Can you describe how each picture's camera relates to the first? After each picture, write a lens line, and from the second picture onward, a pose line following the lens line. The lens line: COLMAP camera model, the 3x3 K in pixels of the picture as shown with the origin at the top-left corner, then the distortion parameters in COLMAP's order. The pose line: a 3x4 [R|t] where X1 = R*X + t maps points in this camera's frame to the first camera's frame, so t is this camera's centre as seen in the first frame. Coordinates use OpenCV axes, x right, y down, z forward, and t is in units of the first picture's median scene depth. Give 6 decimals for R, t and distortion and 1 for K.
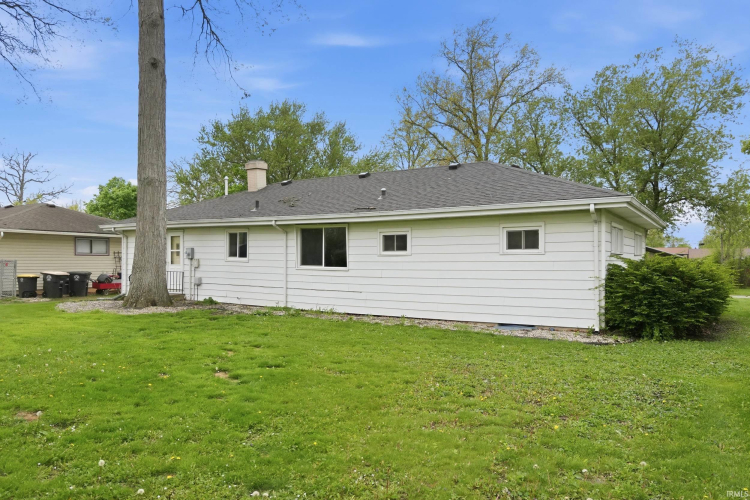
lens RADIAL K [[525.4, 0, 372.9], [0, 525.4, 252.9], [0, 0, 1]] dist [0.003619, -0.005666]
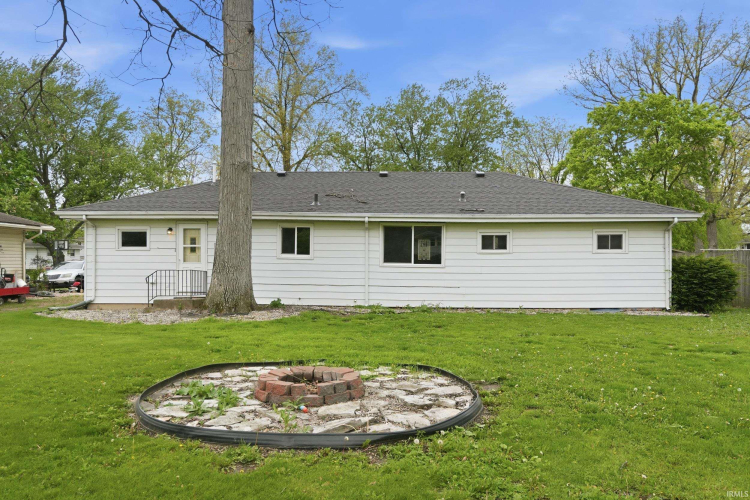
lens RADIAL K [[546.9, 0, 375.3], [0, 546.9, 245.7], [0, 0, 1]] dist [-0.004972, -0.003917]
pose [[0.852967, 0.011076, 0.521847, -0.642798], [-0.008543, 0.999937, -0.007260, -0.000931], [-0.521895, 0.001734, 0.853008, 0.114194]]
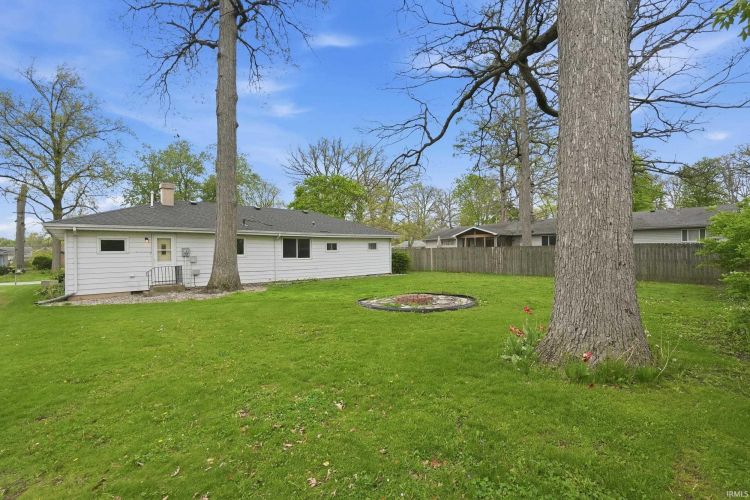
lens RADIAL K [[335.8, 0, 373.9], [0, 335.8, 251.3], [0, 0, 1]] dist [-0.001830, -0.000163]
pose [[0.267882, -0.003360, 0.963446, -1.113684], [0.006594, 0.999977, 0.001654, 0.000445], [-0.963429, 0.005910, 0.267898, 0.342348]]
